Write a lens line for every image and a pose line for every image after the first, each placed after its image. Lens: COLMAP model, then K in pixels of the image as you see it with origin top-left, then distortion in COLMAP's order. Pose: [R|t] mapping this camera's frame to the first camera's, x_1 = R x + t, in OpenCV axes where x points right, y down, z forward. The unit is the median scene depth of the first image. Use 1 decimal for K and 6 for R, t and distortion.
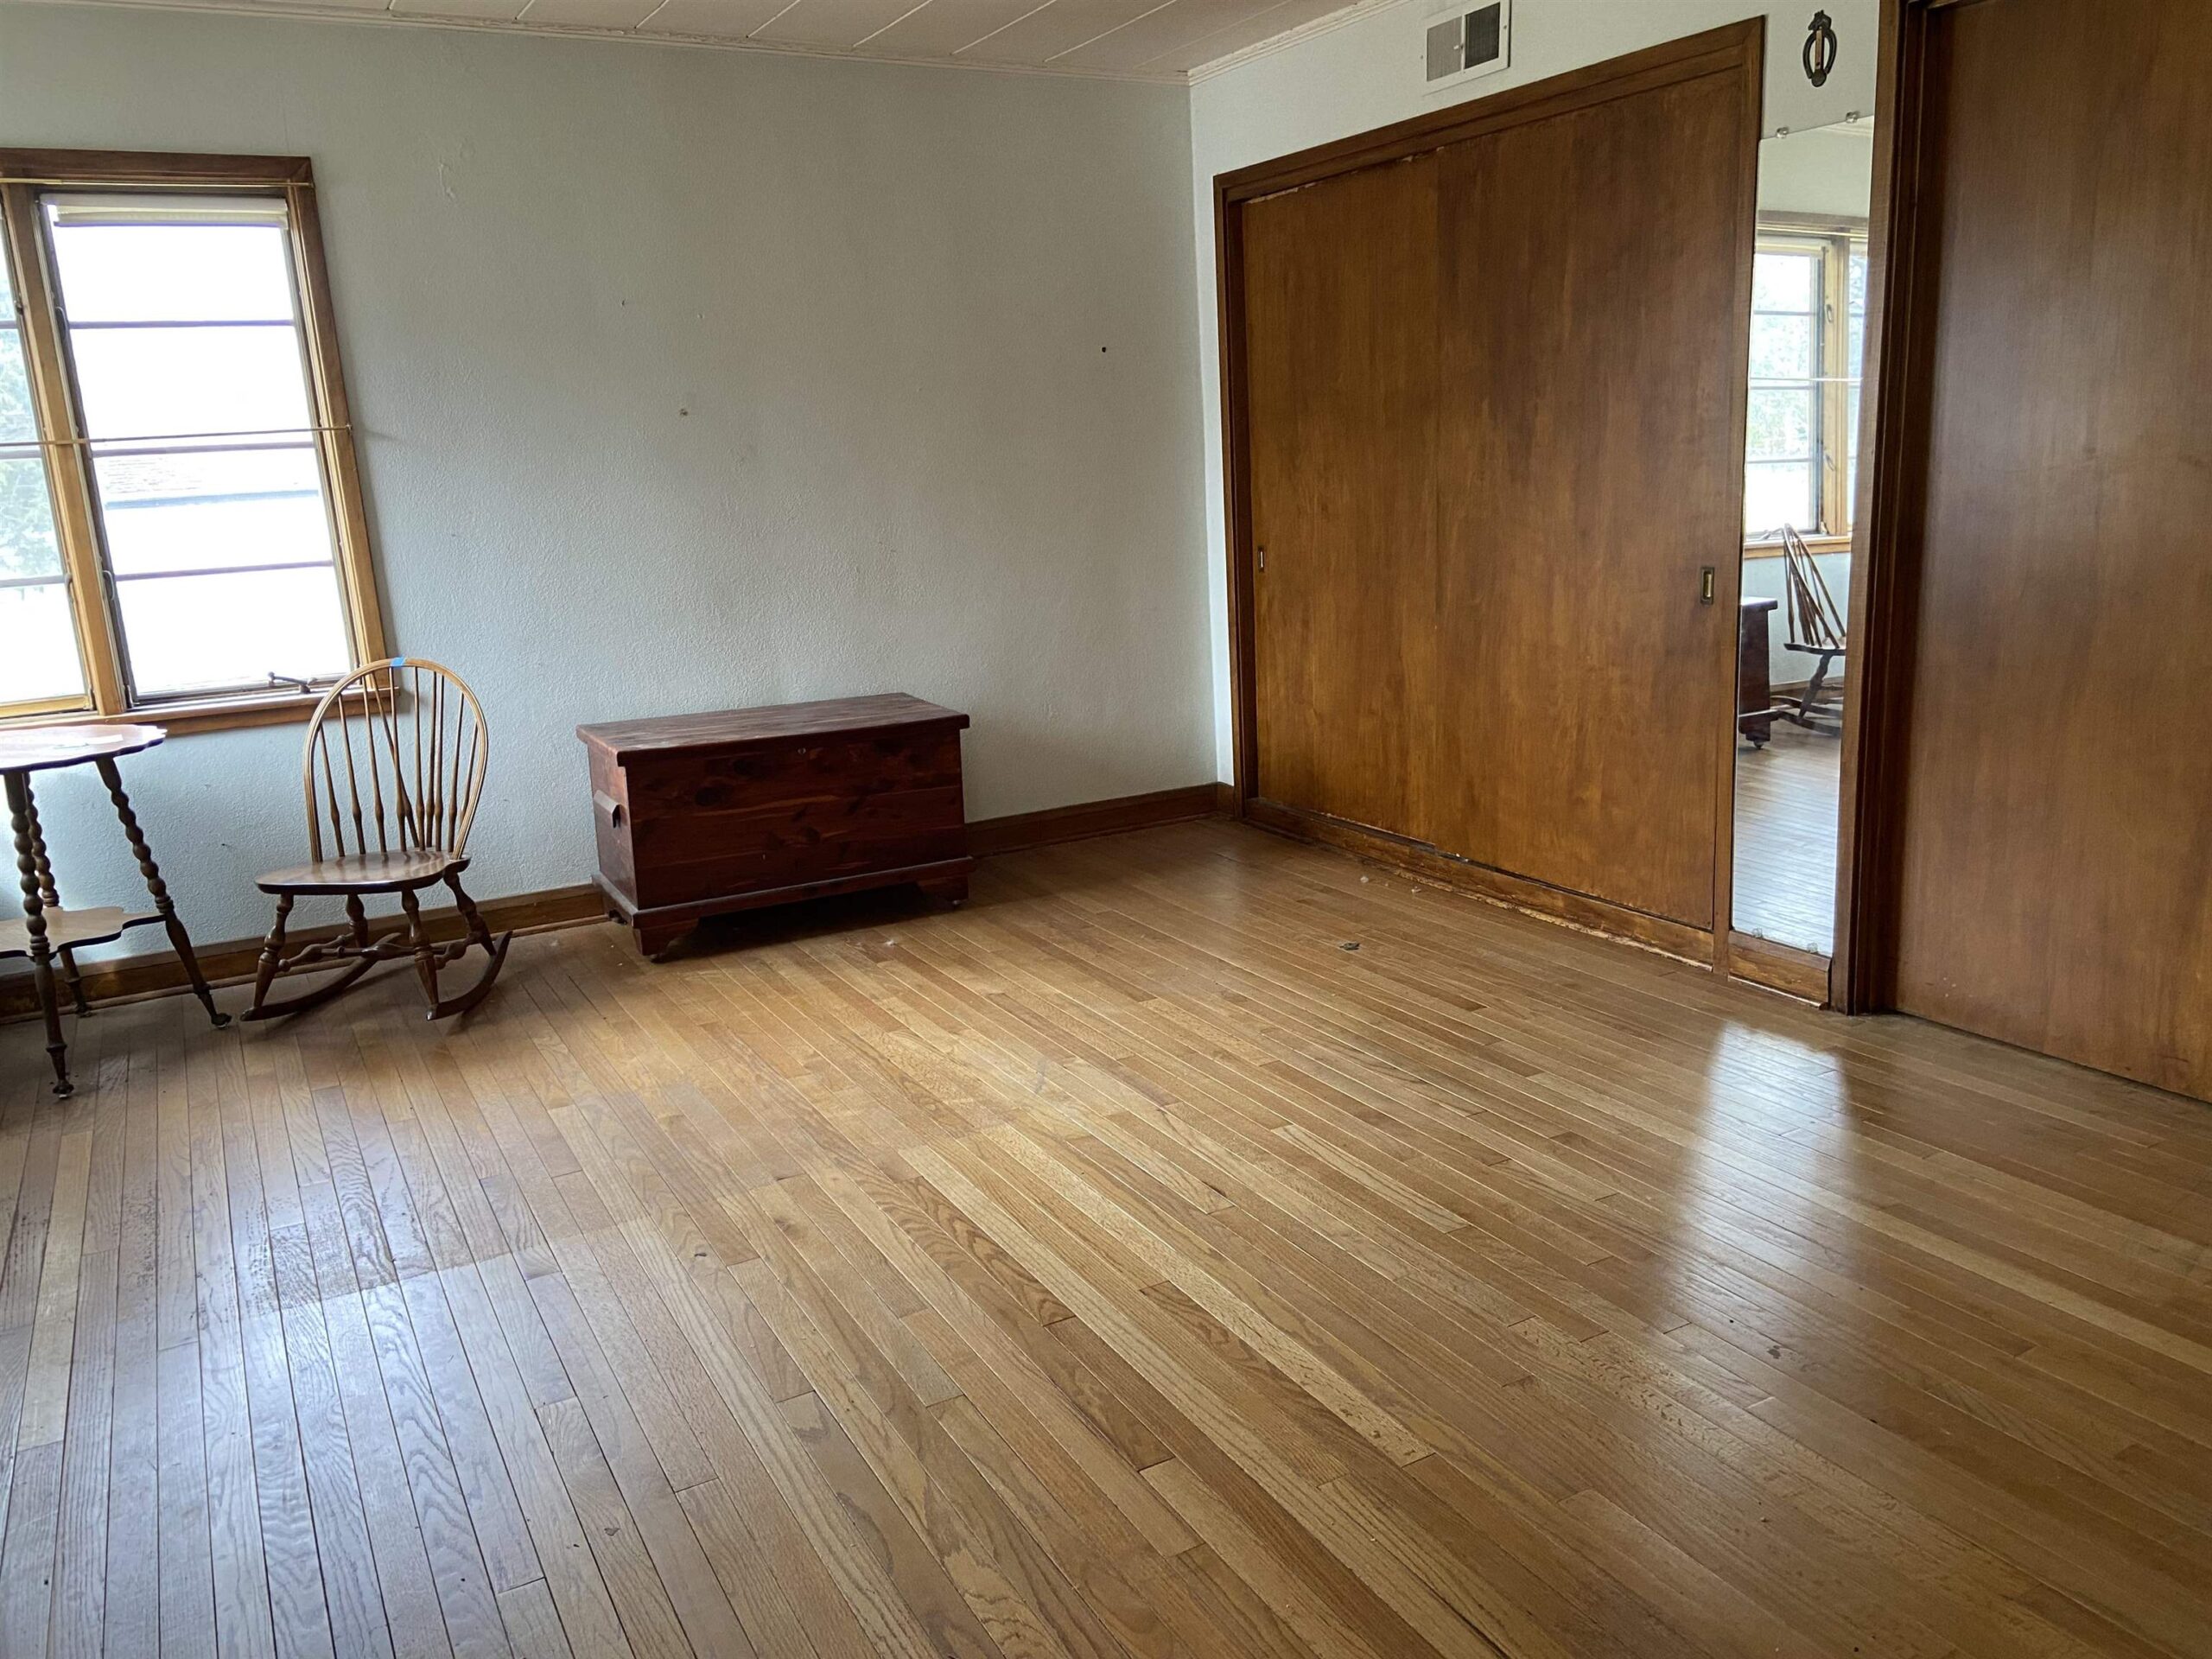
lens RADIAL K [[1660.3, 0, 1109.9], [0, 1660.3, 821.0], [0, 0, 1]] dist [0.107361, -0.119880]
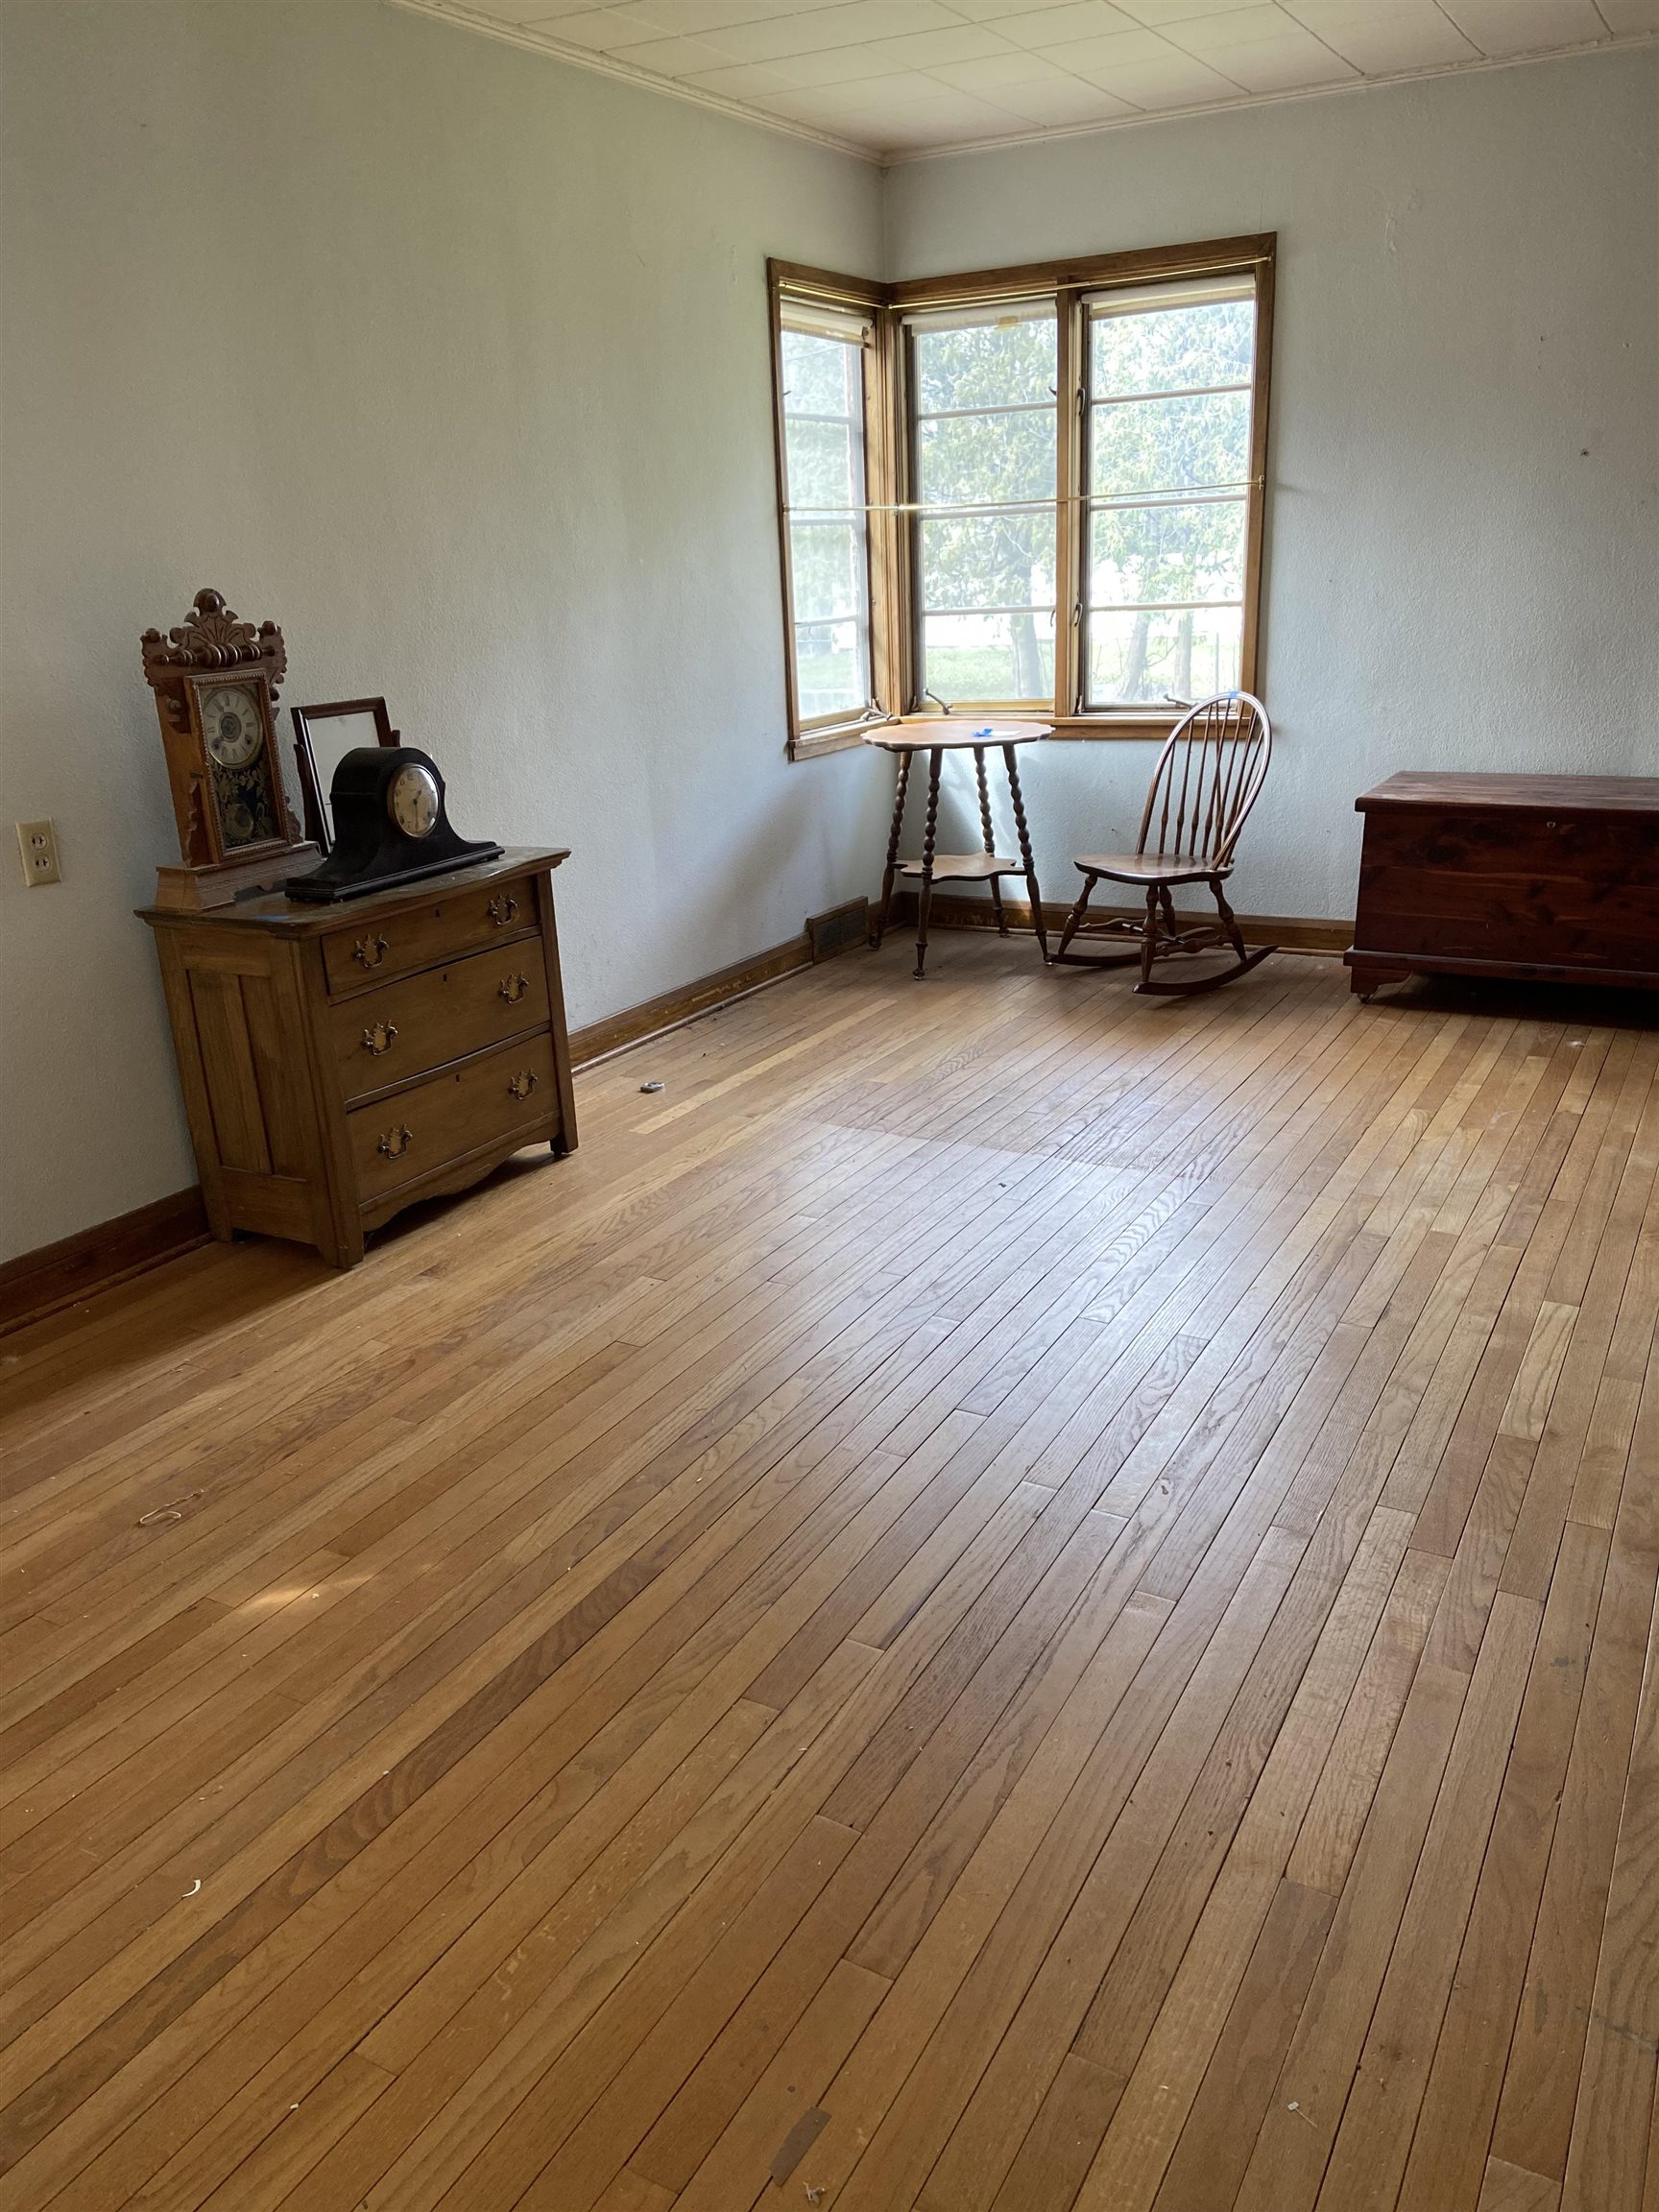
lens RADIAL K [[1660.3, 0, 835.3], [0, 1660.3, 1113.0], [0, 0, 1]] dist [0.107361, -0.119880]
pose [[0.527040, 0.293475, -0.797560, 0.444991], [-0.169182, 0.955929, 0.239951, -0.049955], [0.832830, 0.008469, 0.553464, 0.130917]]
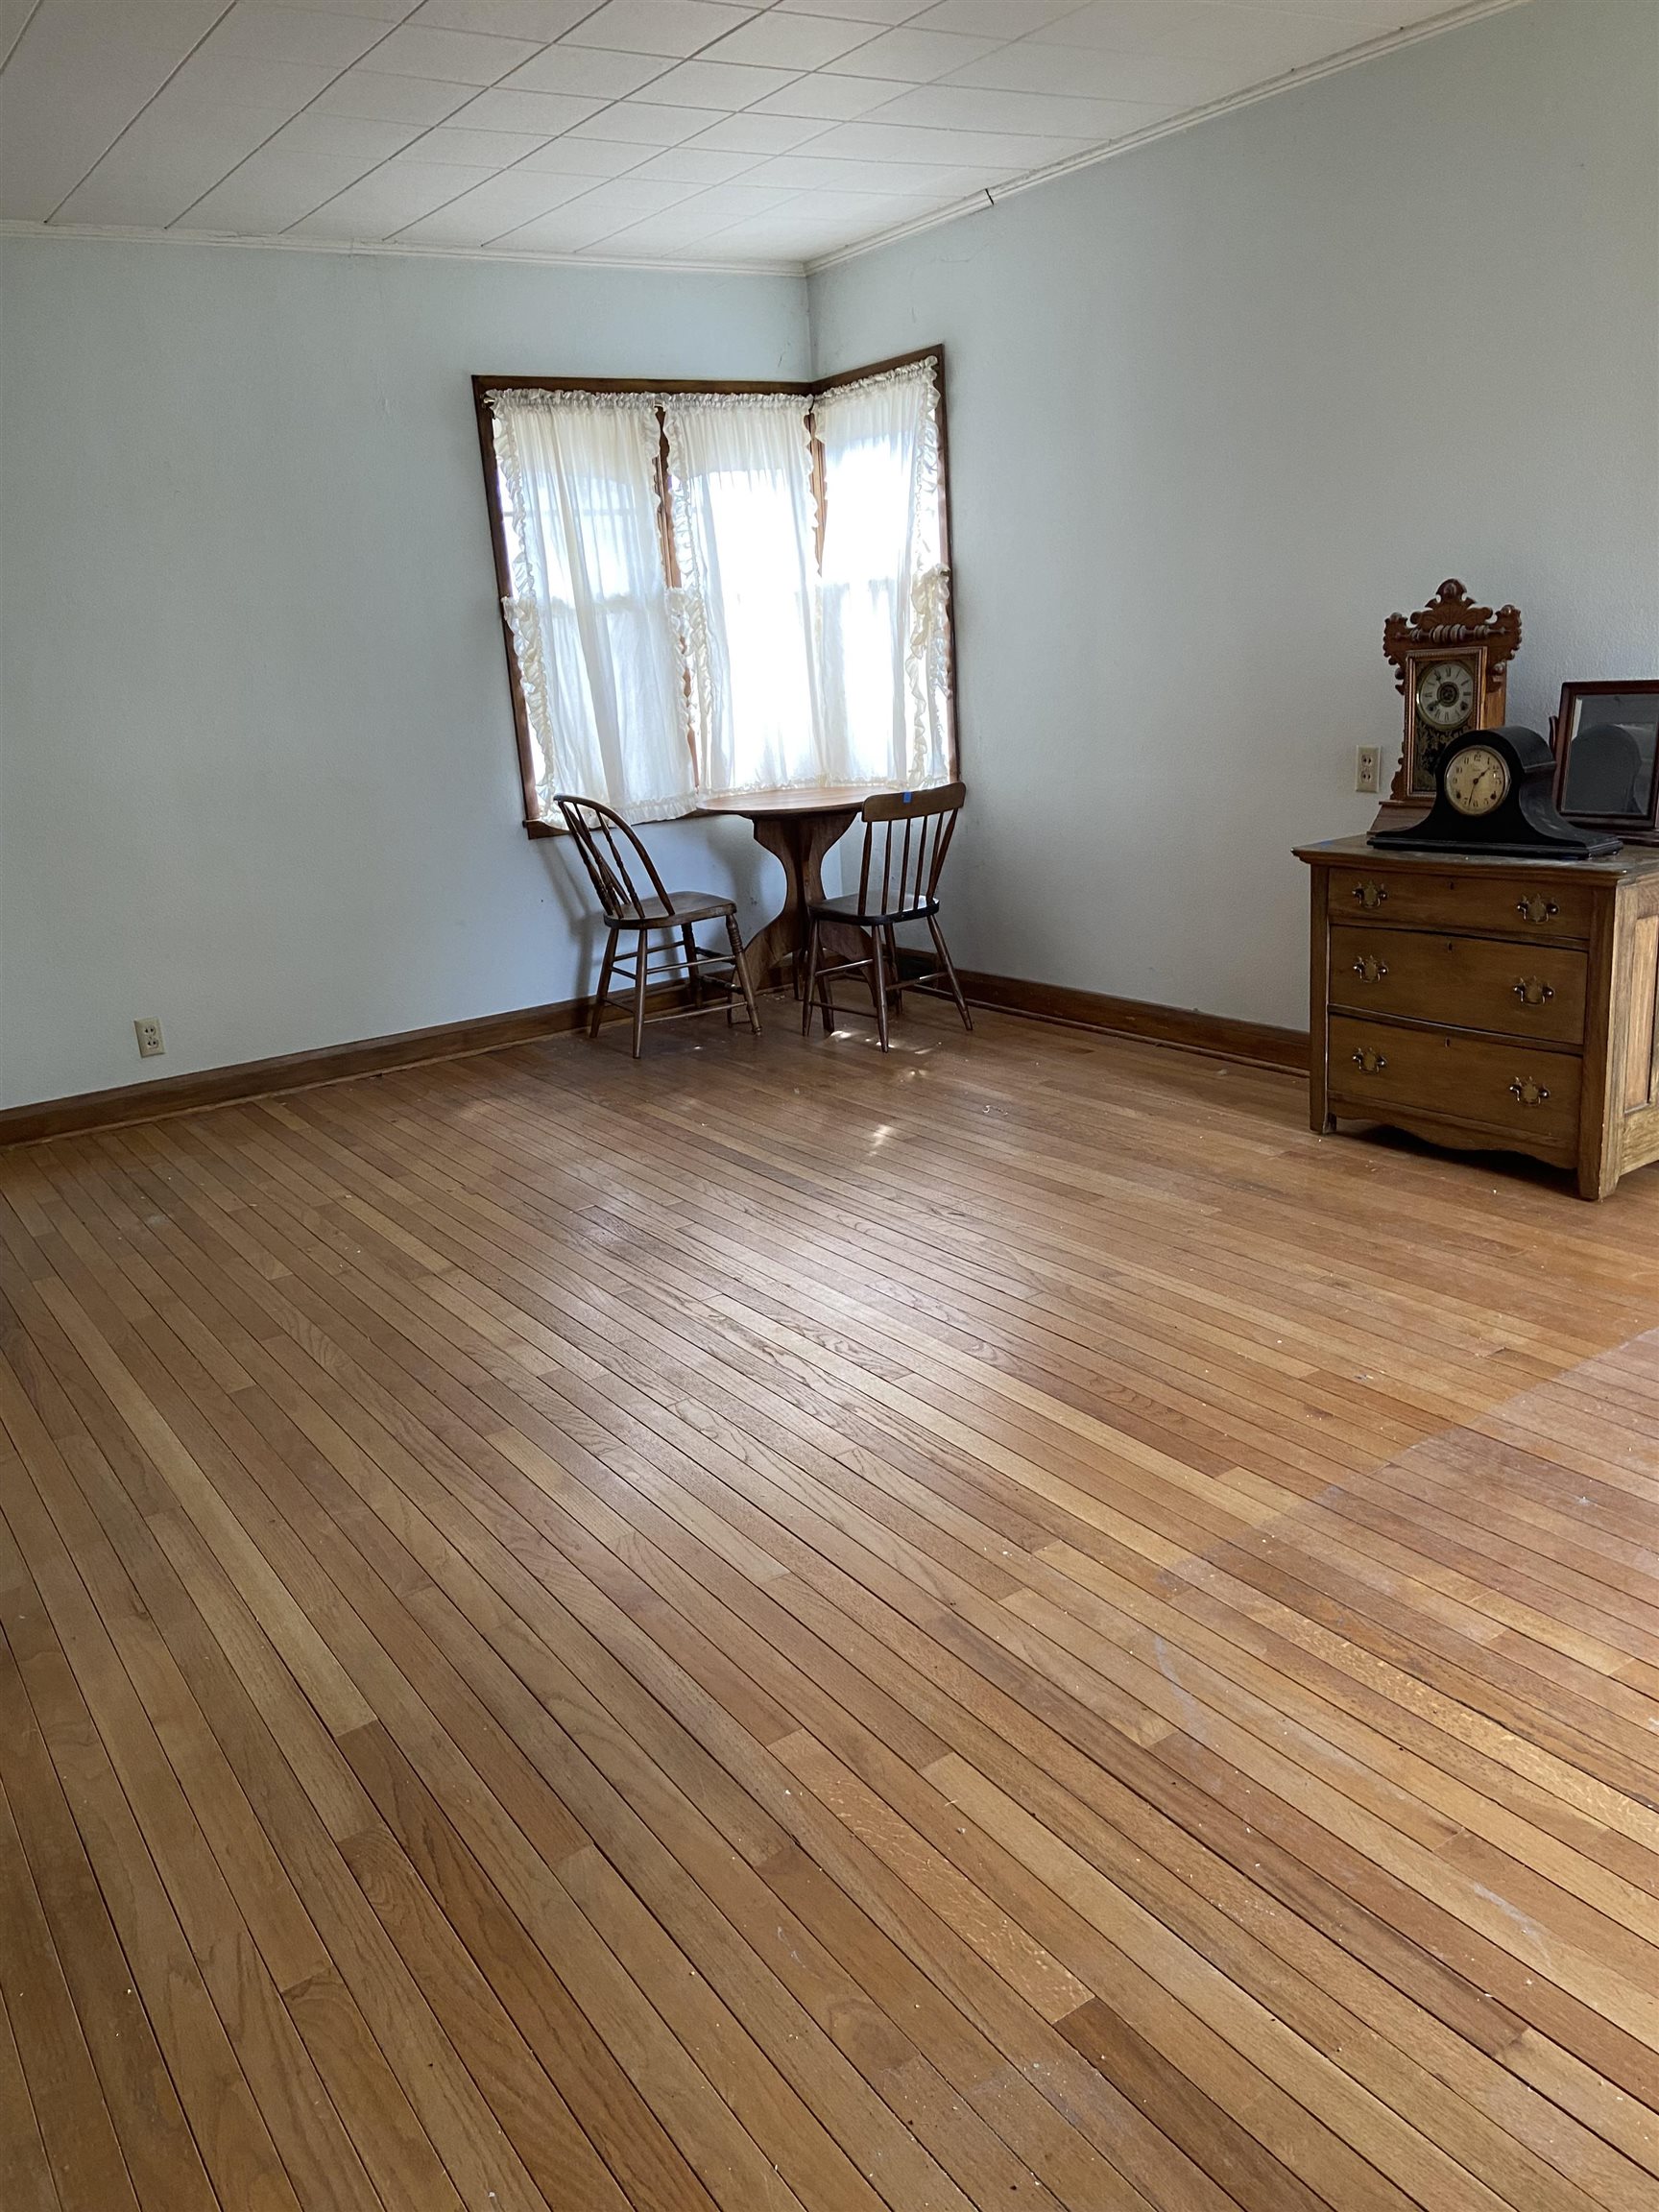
lens RADIAL K [[1660.3, 0, 831.3], [0, 1660.3, 1118.3], [0, 0, 1]] dist [0.107361, -0.119880]
pose [[-0.989690, 0.131531, -0.056677, 0.069517], [0.087882, 0.870174, 0.484845, -0.254150], [0.113091, 0.474865, -0.872762, 1.159050]]
